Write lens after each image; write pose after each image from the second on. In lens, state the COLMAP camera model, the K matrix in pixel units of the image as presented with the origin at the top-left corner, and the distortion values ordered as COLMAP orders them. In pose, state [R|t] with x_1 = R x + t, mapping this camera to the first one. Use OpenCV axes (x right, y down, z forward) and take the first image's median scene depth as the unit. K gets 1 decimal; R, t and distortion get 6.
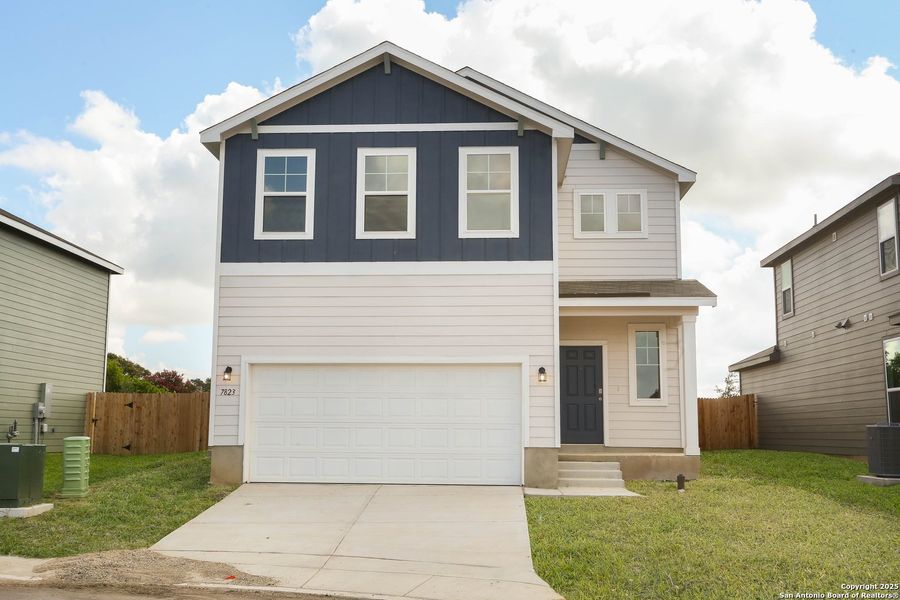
lens RADIAL K [[955.9, 0, 450.0], [0, 955.9, 300.0], [0, 0, 1]] dist [0.045508, 0.017615]
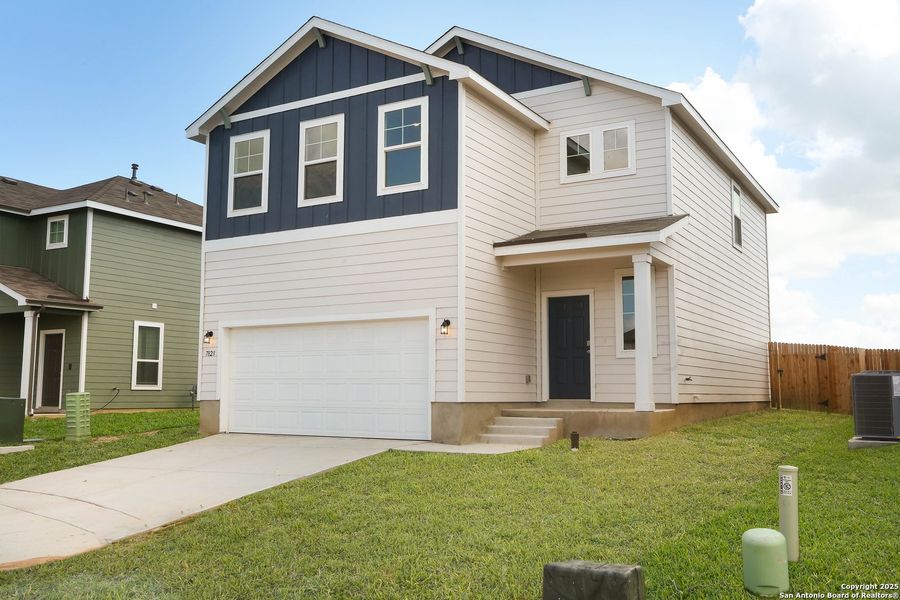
lens RADIAL K [[840.6, 0, 450.0], [0, 840.6, 300.0], [0, 0, 1]] dist [0.007562, 0.003833]
pose [[0.888949, -0.055169, -0.454672, 0.427765], [0.066522, 0.997744, 0.008996, 0.037809], [0.453150, -0.038243, 0.890614, 0.215090]]
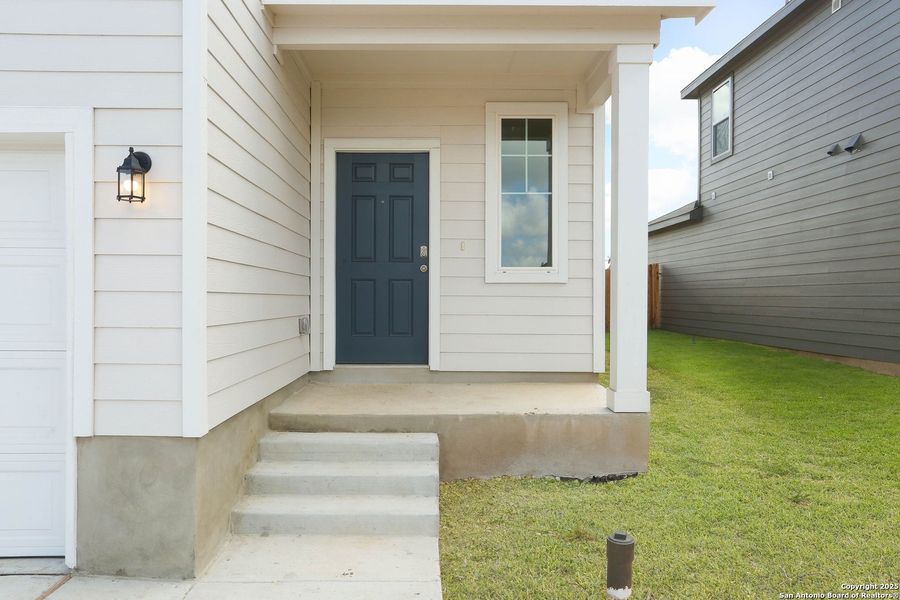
lens RADIAL K [[678.7, 0, 450.0], [0, 678.7, 300.0], [0, 0, 1]] dist [-0.005648, -0.001397]
pose [[0.997216, -0.003703, 0.074475, 0.150389], [-0.007093, 0.989527, 0.144176, 0.073771], [-0.074229, -0.144303, 0.986746, 0.697635]]
